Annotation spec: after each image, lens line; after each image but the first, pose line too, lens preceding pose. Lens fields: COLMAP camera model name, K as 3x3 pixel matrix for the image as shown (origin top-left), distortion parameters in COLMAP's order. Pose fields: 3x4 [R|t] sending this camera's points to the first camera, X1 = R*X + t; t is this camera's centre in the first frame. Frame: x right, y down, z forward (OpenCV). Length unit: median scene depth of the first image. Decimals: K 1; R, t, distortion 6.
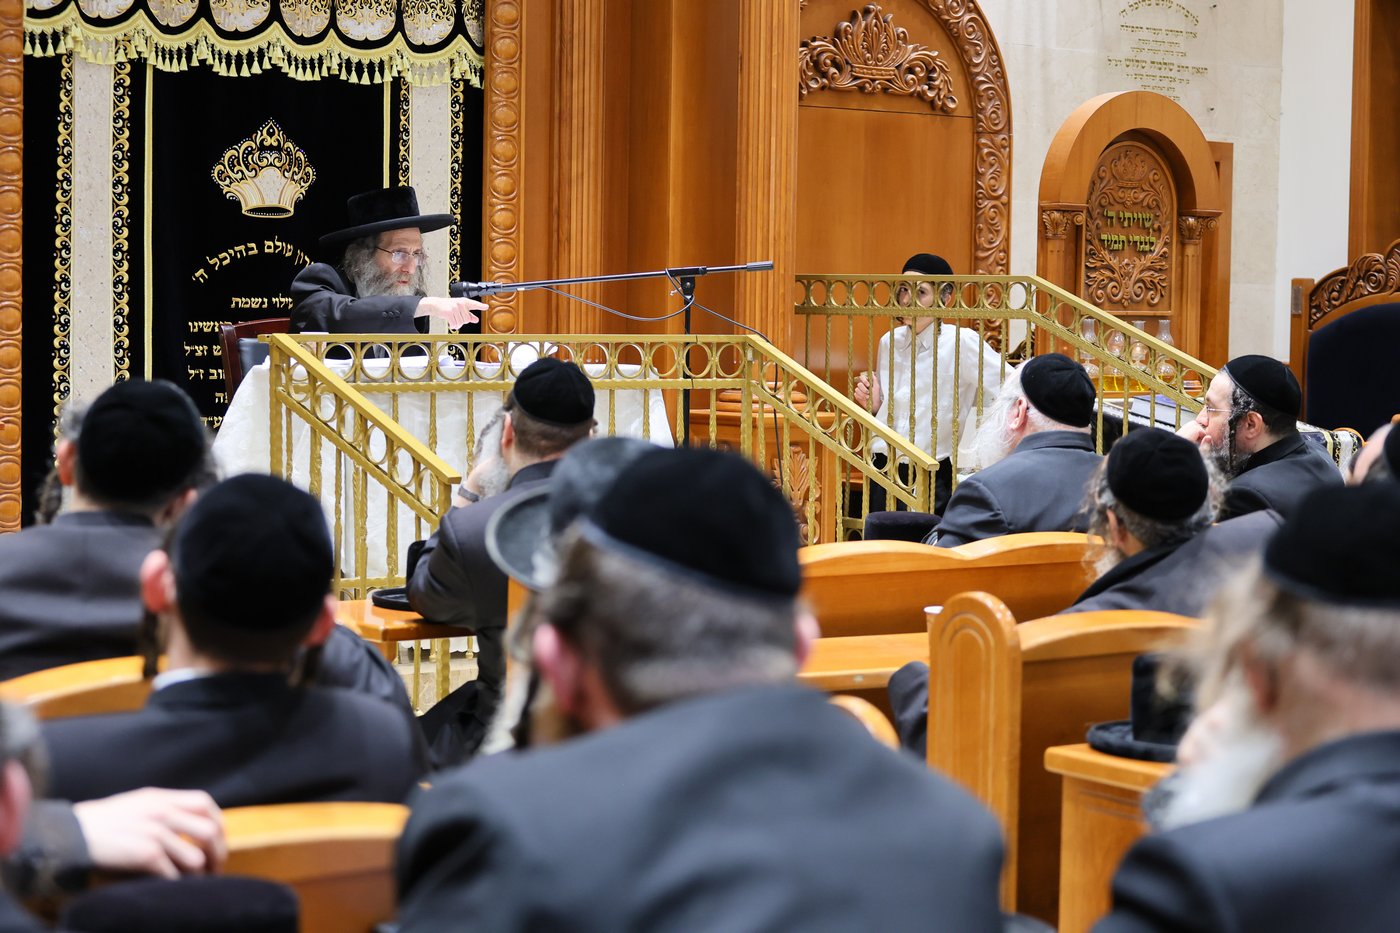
lens RADIAL K [[2862.2, 0, 700.0], [0, 2862.2, 466.5], [0, 0, 1]] dist [0.003542, -0.006473]
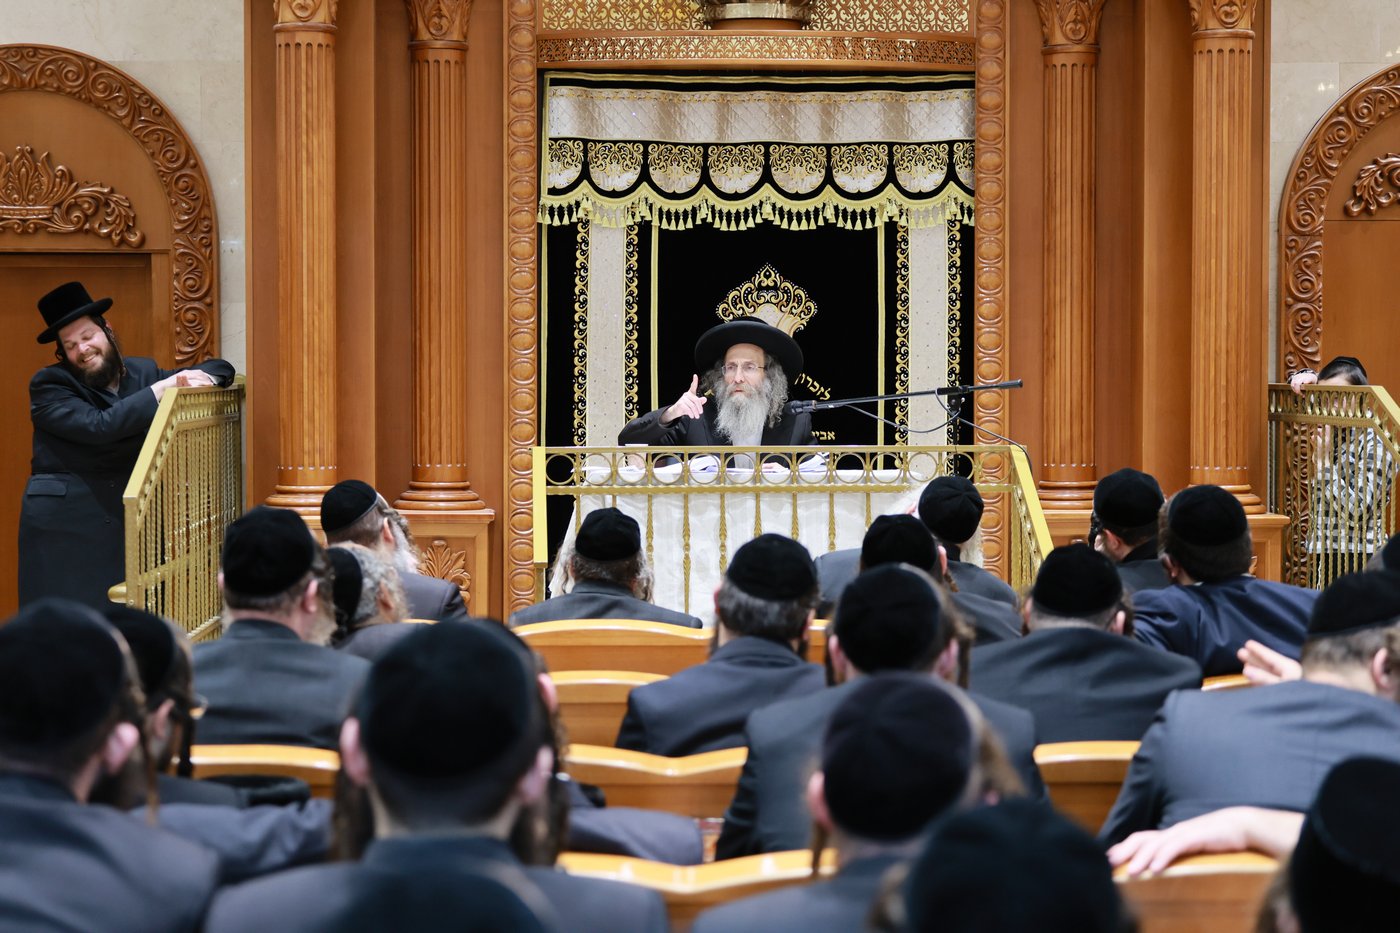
lens RADIAL K [[2928.3, 0, 700.0], [0, 2928.3, 466.5], [0, 0, 1]] dist [0.021021, -0.162214]
pose [[0.806625, 0.004248, -0.591048, 0.557703], [-0.021884, 0.999503, -0.022683, -0.007994], [0.590658, 0.031232, 0.806317, -0.004637]]
